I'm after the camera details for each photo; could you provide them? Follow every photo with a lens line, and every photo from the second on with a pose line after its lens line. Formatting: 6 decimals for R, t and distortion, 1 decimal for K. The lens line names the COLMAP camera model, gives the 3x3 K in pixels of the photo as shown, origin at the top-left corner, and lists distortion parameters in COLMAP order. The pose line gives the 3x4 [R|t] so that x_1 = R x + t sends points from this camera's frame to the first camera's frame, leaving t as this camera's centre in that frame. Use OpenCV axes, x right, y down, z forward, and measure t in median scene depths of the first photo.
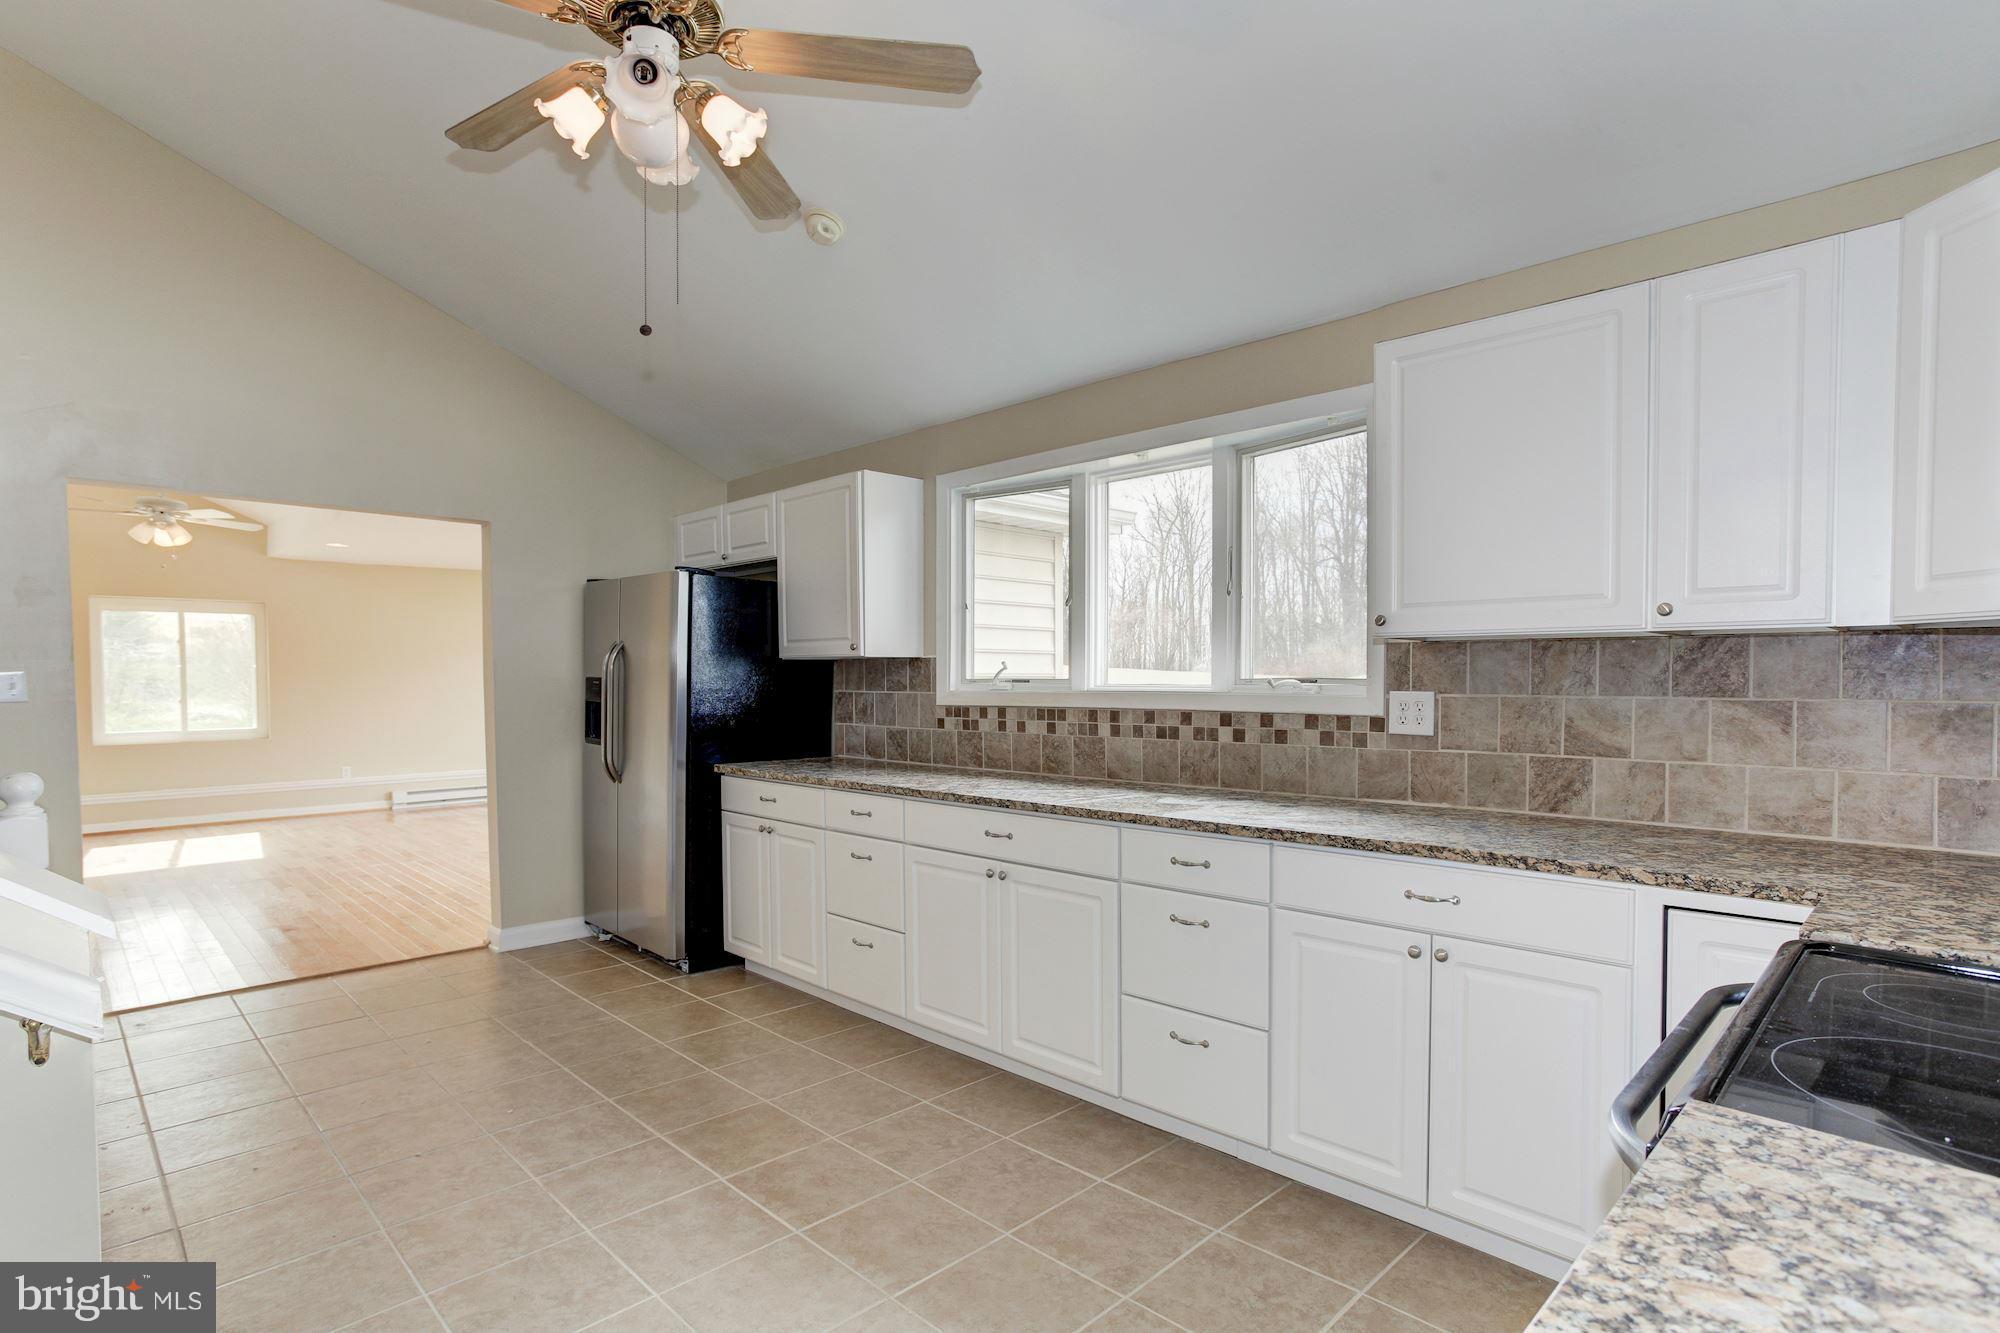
lens RADIAL K [[986.4, 0, 1036.1], [0, 986.4, 698.6], [0, 0, 1]] dist [-0.023940, 0.007084]
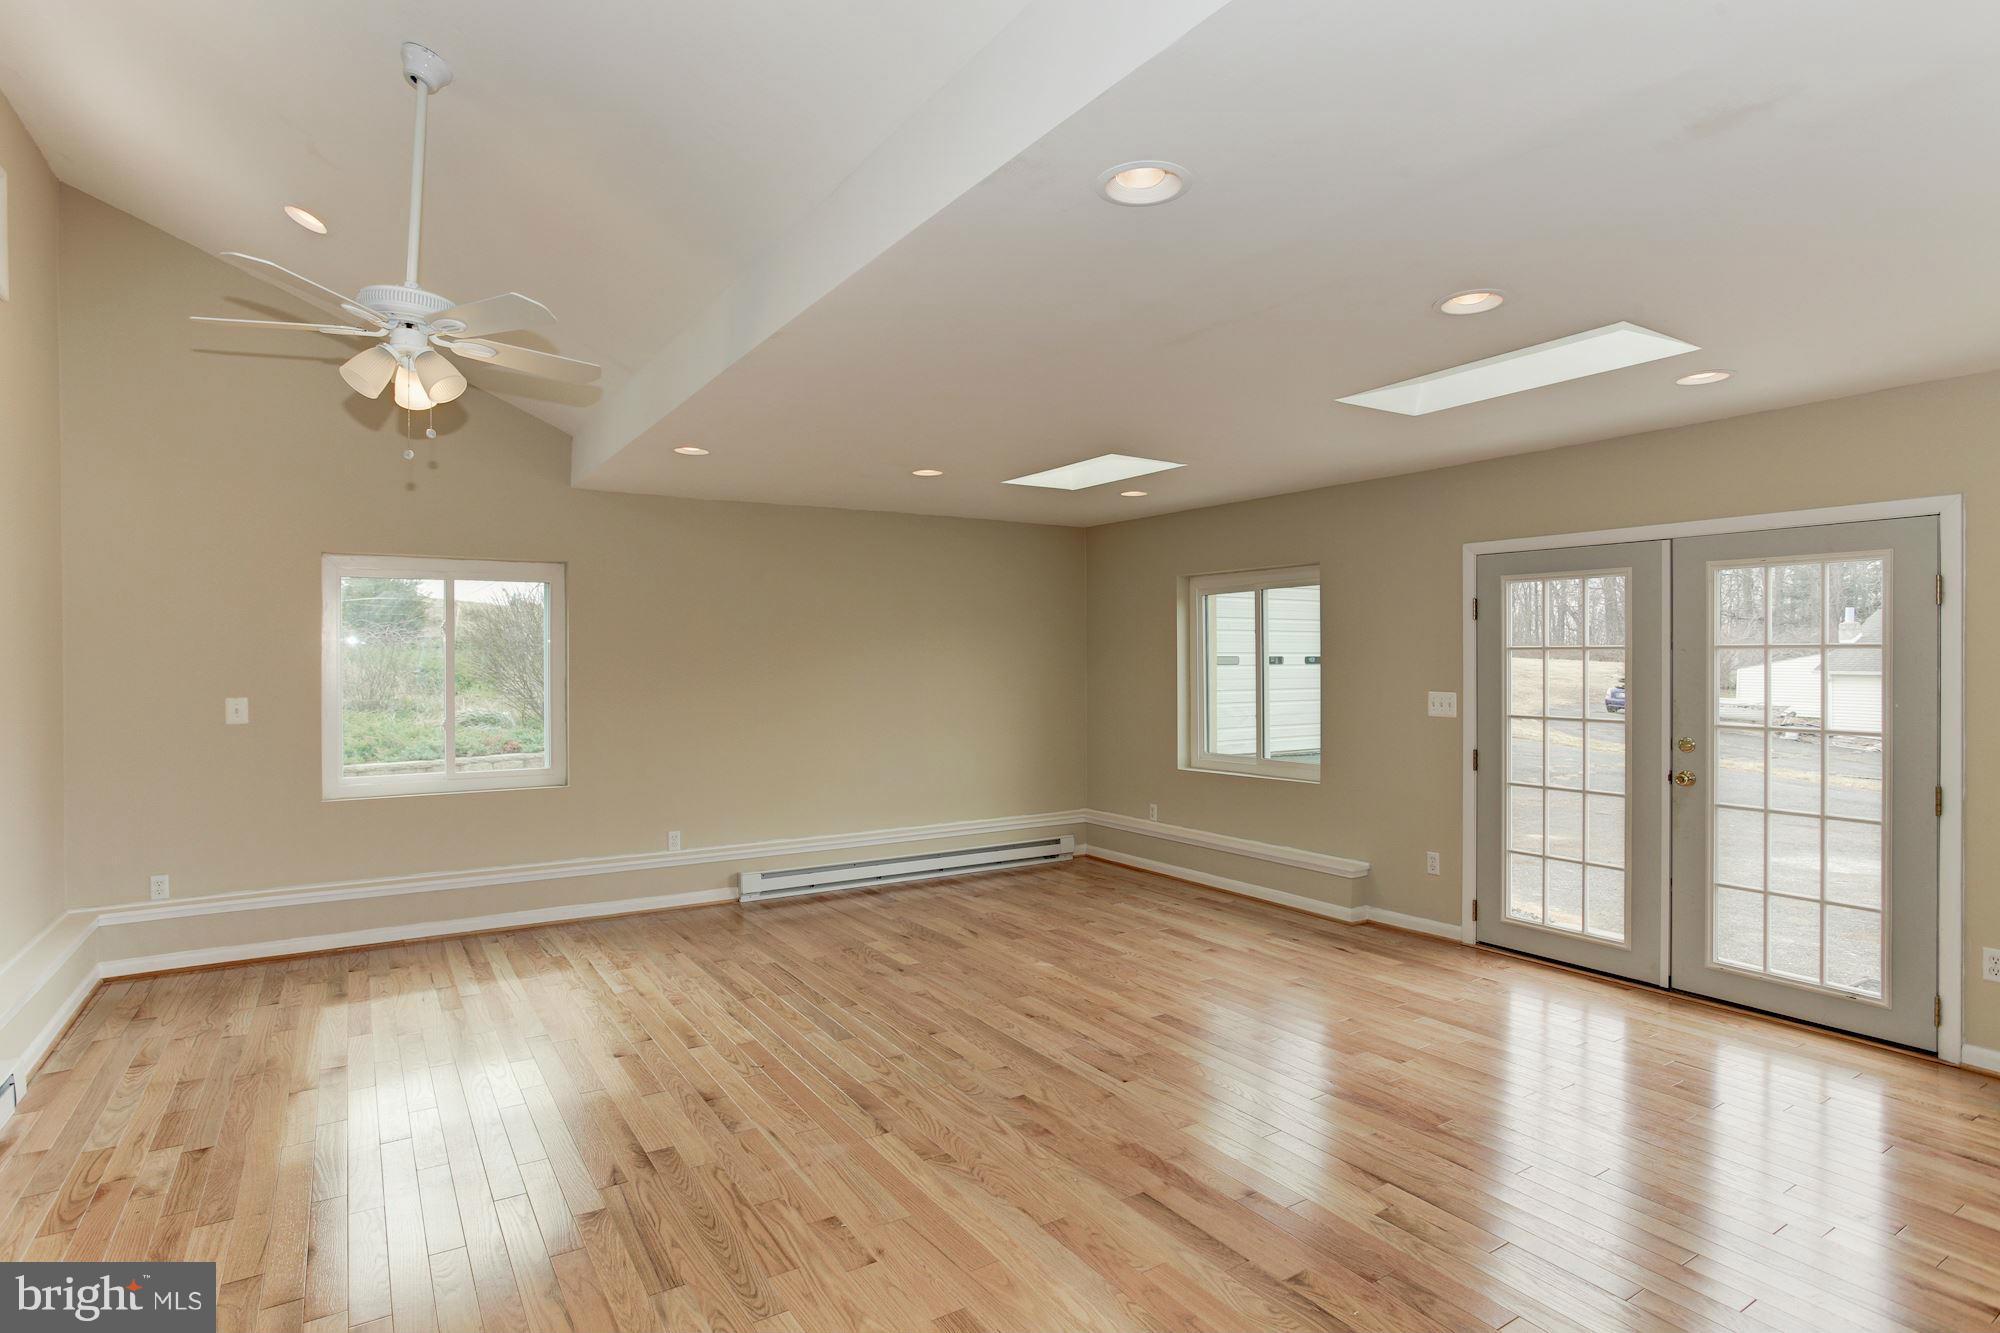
lens RADIAL K [[1048.6, 0, 993.0], [0, 1048.6, 664.2], [0, 0, 1]] dist [-0.022598, 0.004336]
pose [[0.970769, 0.003437, -0.239992, -1.010113], [-0.007307, 0.999857, -0.015240, -0.074265], [0.239905, 0.016548, 0.970655, 1.162553]]
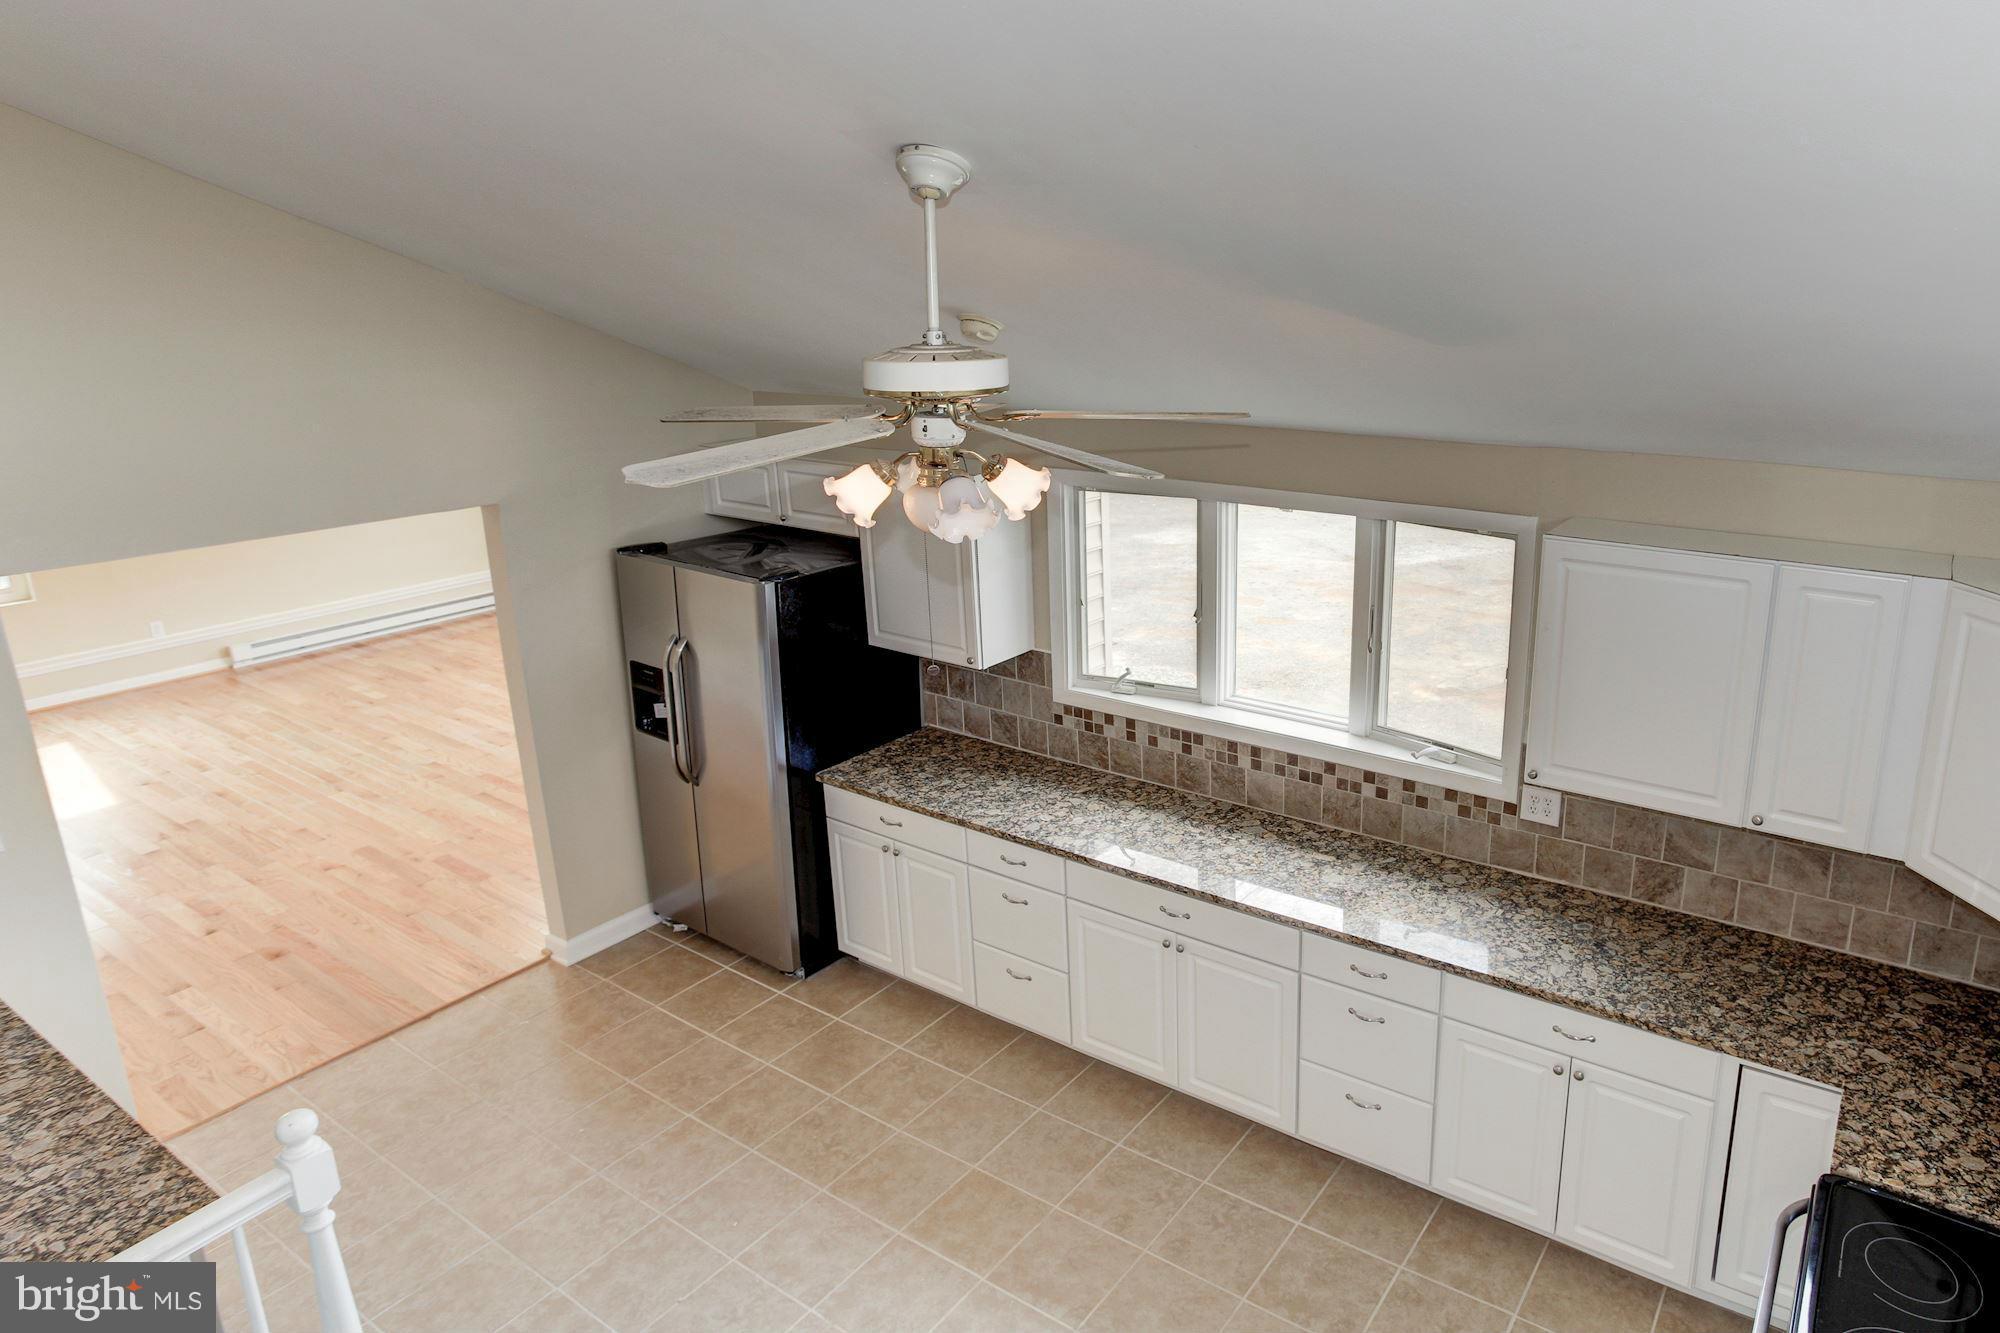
lens RADIAL K [[1181.9, 0, 1242.7], [0, 1181.9, 567.8], [0, 0, 1]] dist [-0.036299, 0.019229]
pose [[0.972268, -0.044586, 0.229581, -0.238798], [-0.006641, 0.976000, 0.217668, -0.499222], [-0.233776, -0.213156, 0.948638, -0.159690]]
